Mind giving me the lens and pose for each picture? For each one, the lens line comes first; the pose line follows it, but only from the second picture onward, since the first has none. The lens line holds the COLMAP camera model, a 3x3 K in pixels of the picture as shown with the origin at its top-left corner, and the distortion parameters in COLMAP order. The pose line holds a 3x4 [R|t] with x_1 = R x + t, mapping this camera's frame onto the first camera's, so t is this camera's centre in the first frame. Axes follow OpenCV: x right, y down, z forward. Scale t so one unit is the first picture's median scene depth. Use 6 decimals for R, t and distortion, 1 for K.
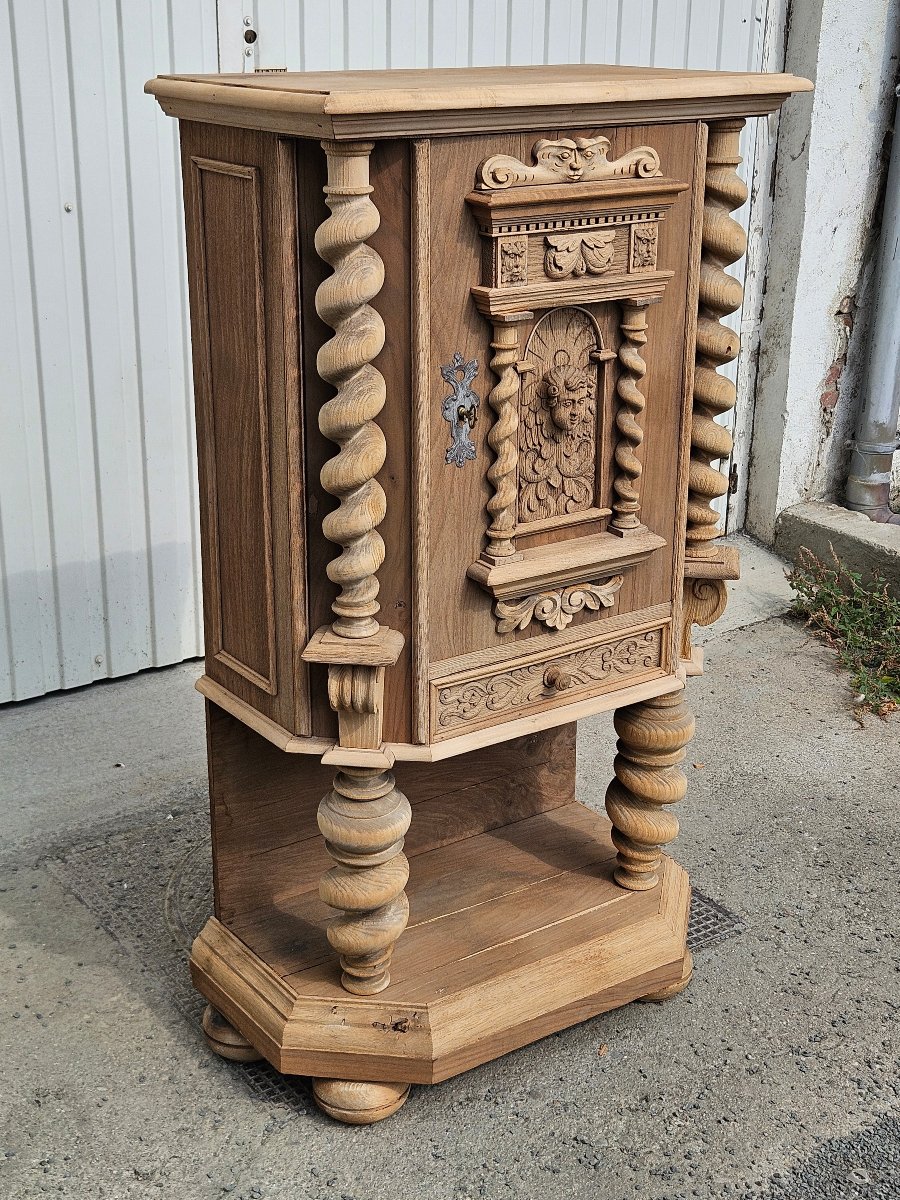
lens RADIAL K [[1674.7, 0, 450.0], [0, 1674.7, 600.0], [0, 0, 1]] dist [0.073612, -0.059920]
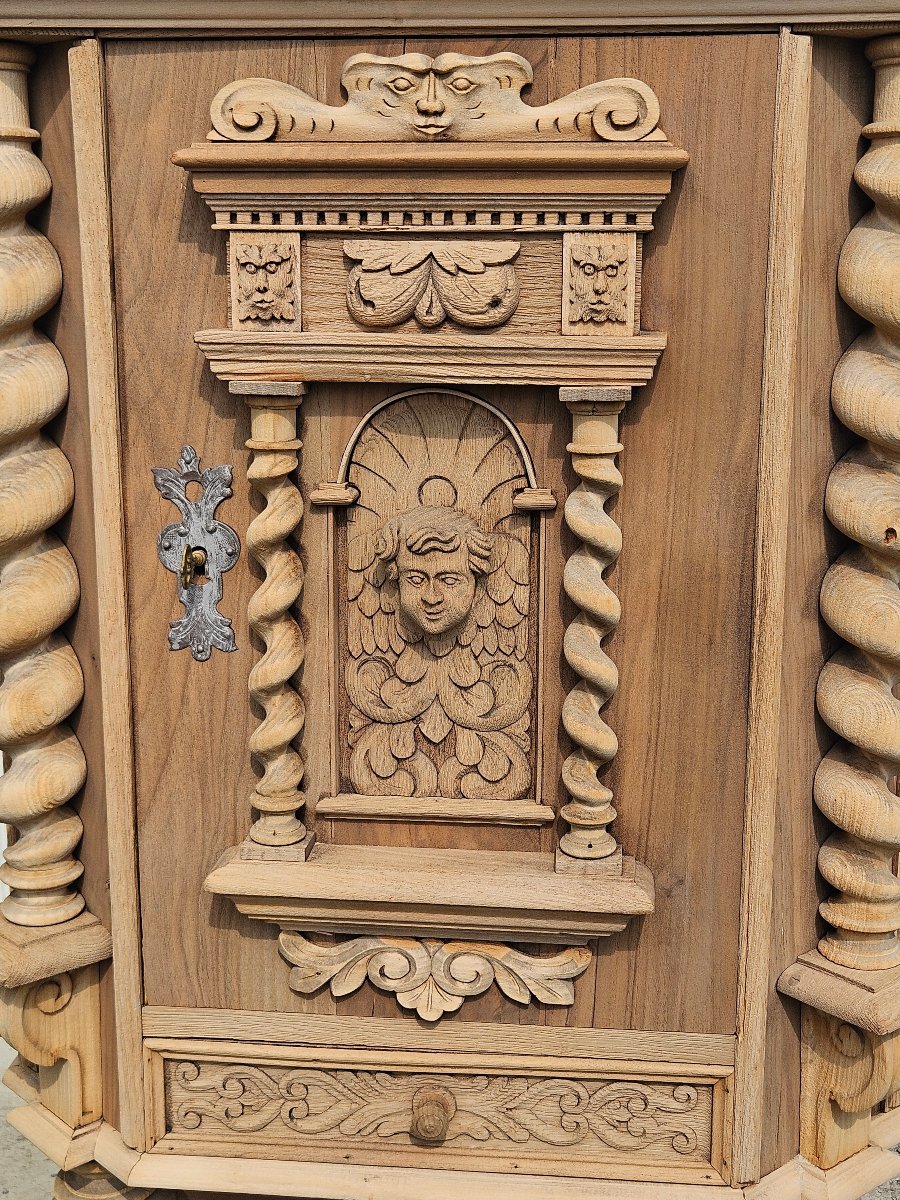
lens RADIAL K [[1646.0, 0, 465.4], [0, 1646.0, 600.5], [0, 0, 1]] dist [0.079446, -0.095668]
pose [[0.757248, 0.141968, -0.637512, 0.402036], [-0.222773, 0.973699, -0.047780, -0.090640], [0.613961, 0.178202, 0.768958, 0.631364]]
